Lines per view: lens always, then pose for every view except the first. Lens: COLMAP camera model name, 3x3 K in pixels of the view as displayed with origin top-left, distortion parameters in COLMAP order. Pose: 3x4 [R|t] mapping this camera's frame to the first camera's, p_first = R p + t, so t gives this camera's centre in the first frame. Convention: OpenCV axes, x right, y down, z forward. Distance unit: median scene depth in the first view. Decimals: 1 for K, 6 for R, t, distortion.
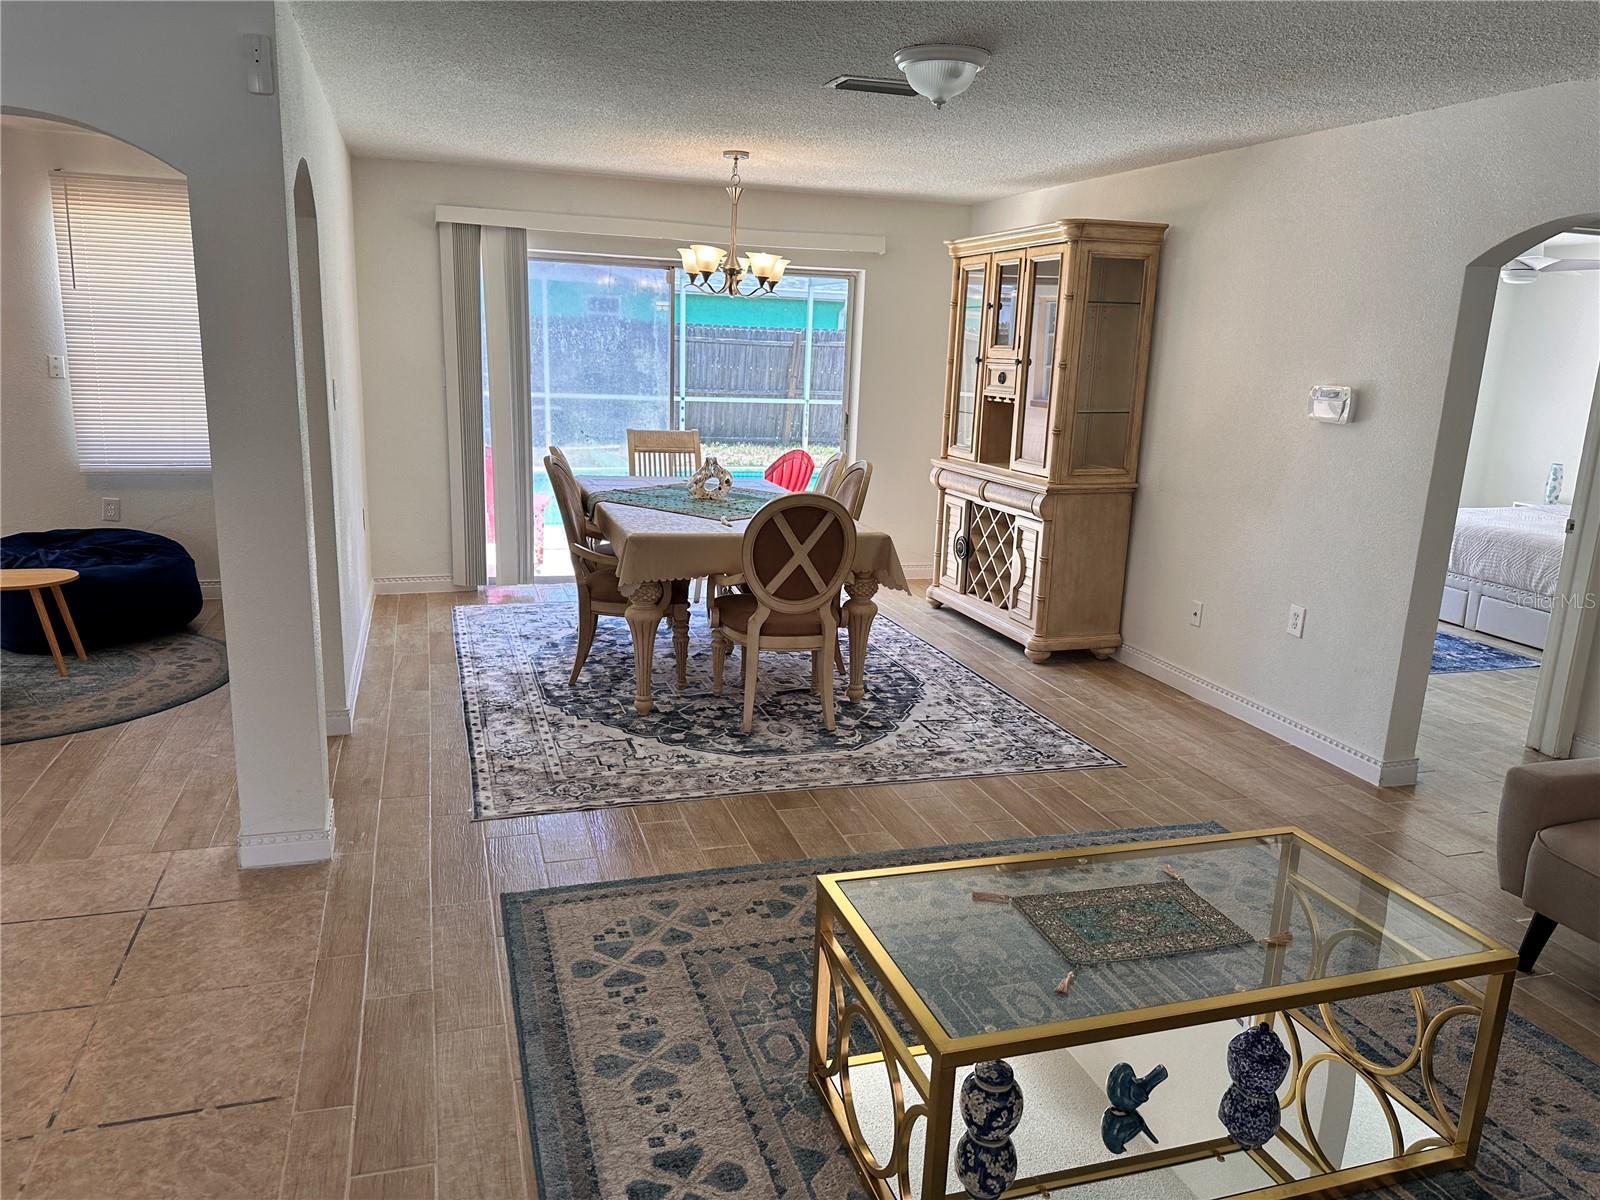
lens RADIAL K [[1110.6, 0, 797.9], [0, 1110.6, 604.5], [0, 0, 1]] dist [0.171710, -0.309957]
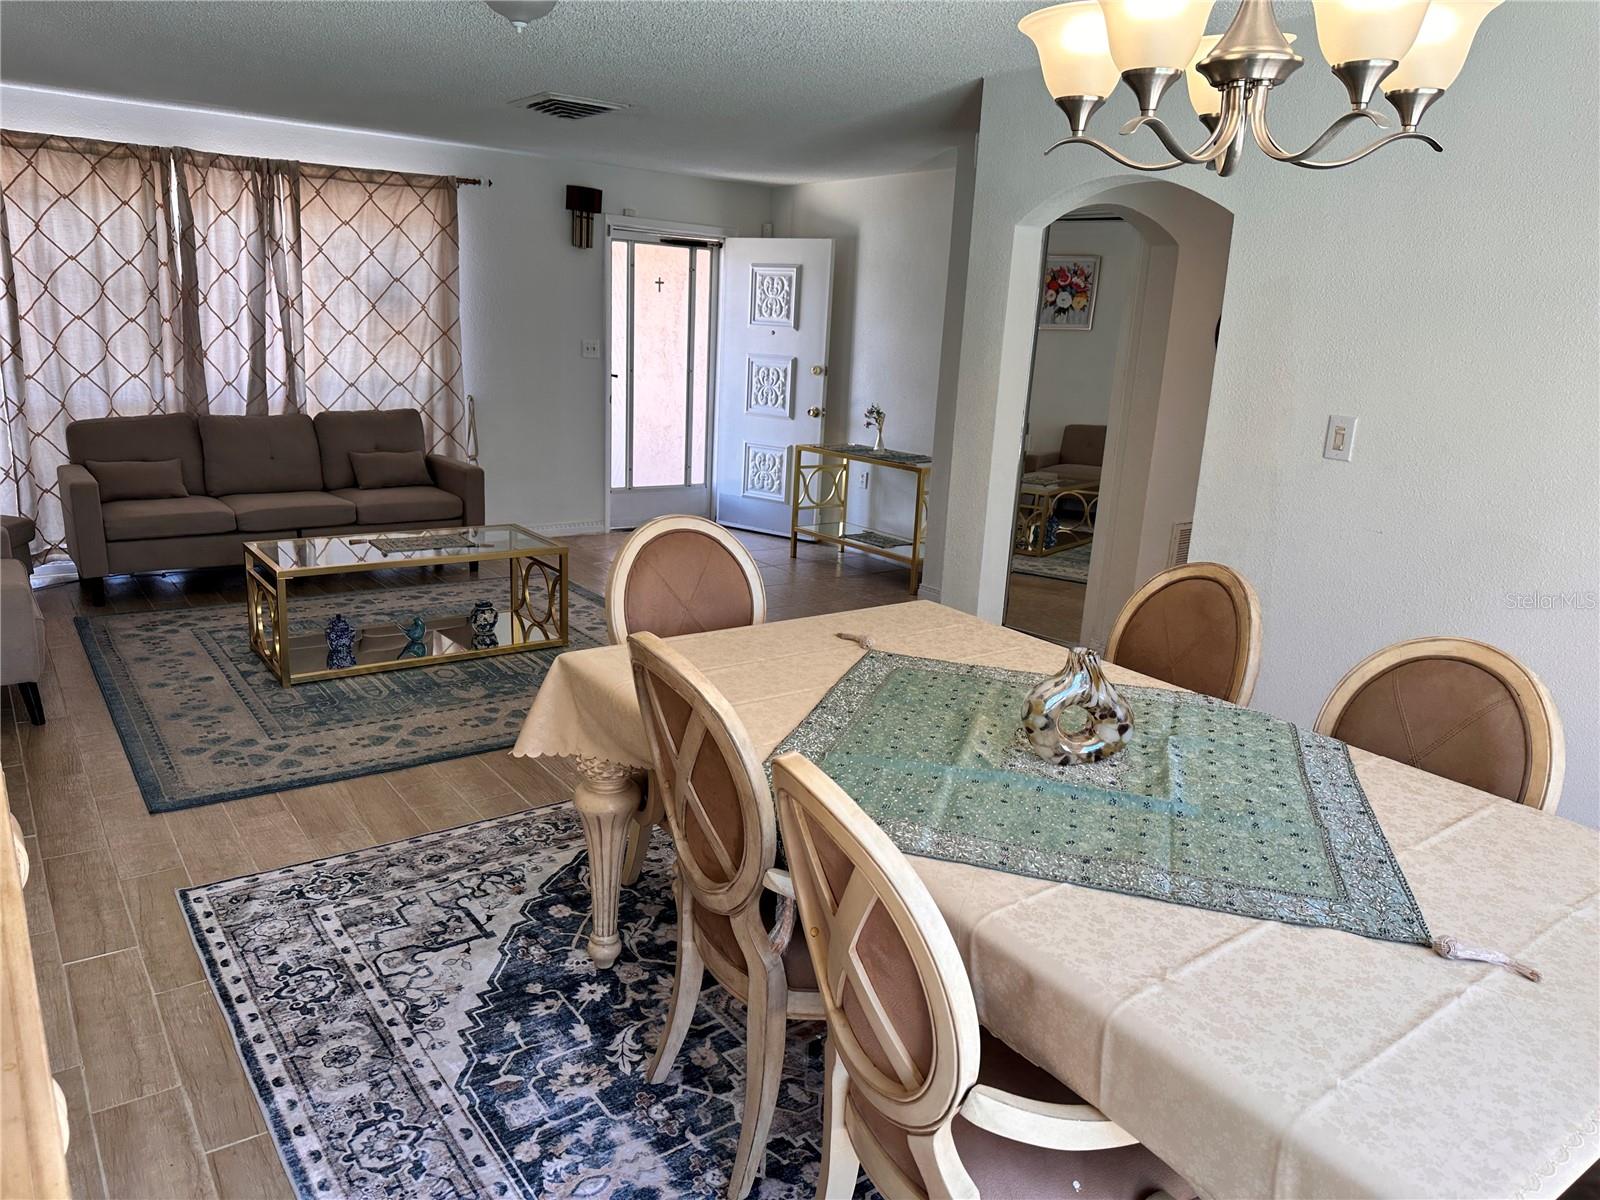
lens RADIAL K [[1138.4, 0, 835.4], [0, 1138.4, 629.0], [0, 0, 1]] dist [-0.023530, -0.006913]
pose [[-0.936197, 0.000201, -0.351477, 0.128355], [-0.169131, 0.876353, 0.450999, -0.294697], [0.308108, 0.481669, -0.820405, 1.294144]]
